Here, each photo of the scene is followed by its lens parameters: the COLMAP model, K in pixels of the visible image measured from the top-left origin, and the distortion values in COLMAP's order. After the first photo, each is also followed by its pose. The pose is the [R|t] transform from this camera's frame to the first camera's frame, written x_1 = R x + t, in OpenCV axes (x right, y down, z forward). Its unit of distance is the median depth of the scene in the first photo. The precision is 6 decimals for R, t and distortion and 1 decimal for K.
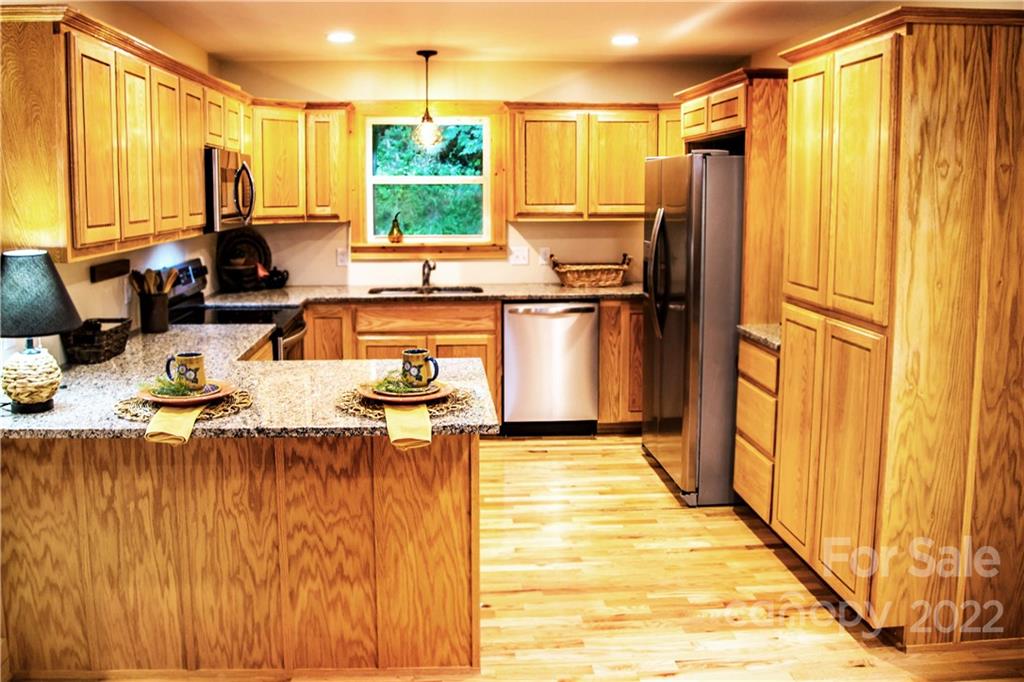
lens RADIAL K [[855.0, 0, 489.0], [0, 855.0, 278.5], [0, 0, 1]] dist [-0.118303, 0.042569]
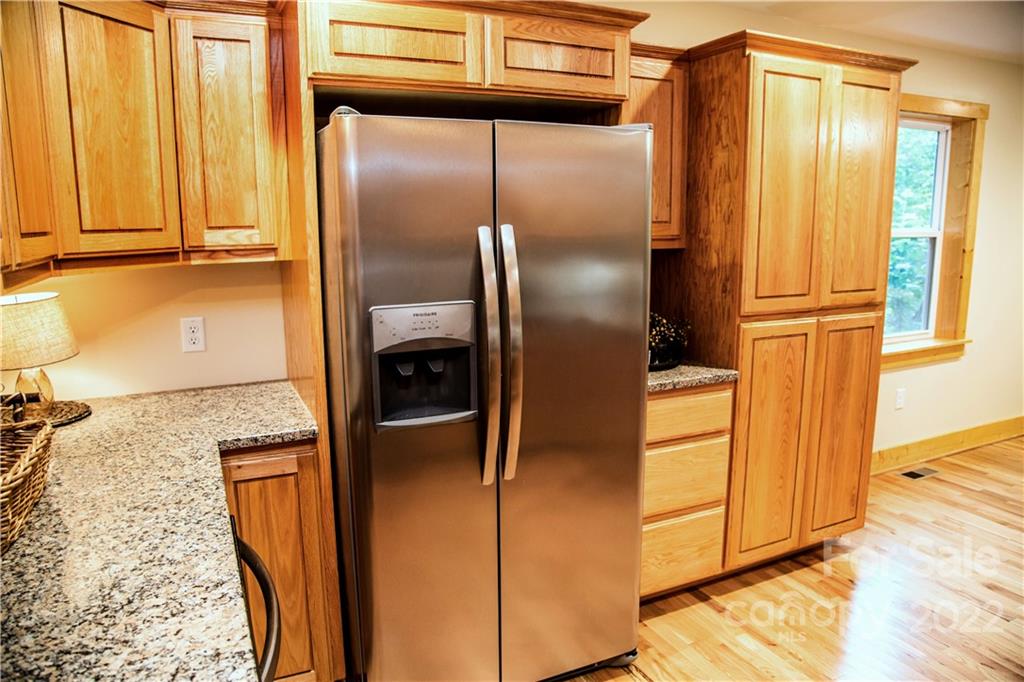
lens RADIAL K [[685.1, 0, 511.2], [0, 685.1, 345.1], [0, 0, 1]] dist [-0.079266, 0.001101]
pose [[-0.363379, -0.159106, 0.917955, -0.277304], [0.109624, 0.971162, 0.211724, -0.159795], [-0.925169, 0.177566, -0.335459, 1.825624]]
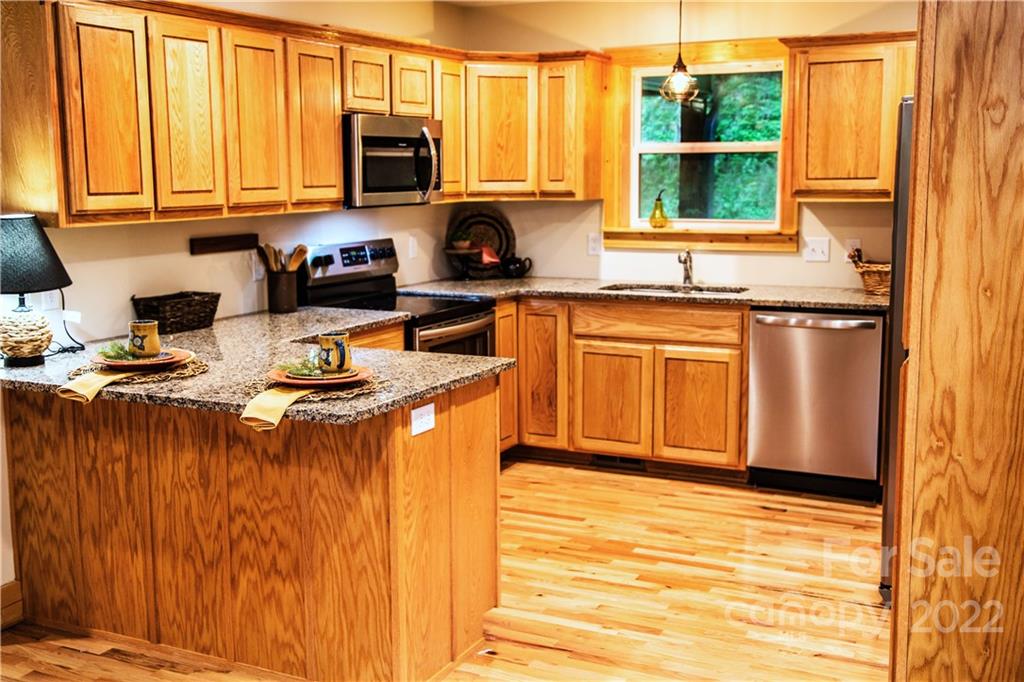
lens RADIAL K [[1137.0, 0, 504.9], [0, 1137.0, 334.1], [0, 0, 1]] dist [0.026277, 0.000000]
pose [[0.864744, 0.068045, -0.497582, 0.624900], [-0.046075, 0.997349, 0.056315, 0.007030], [0.500095, -0.025772, 0.865587, 0.028717]]
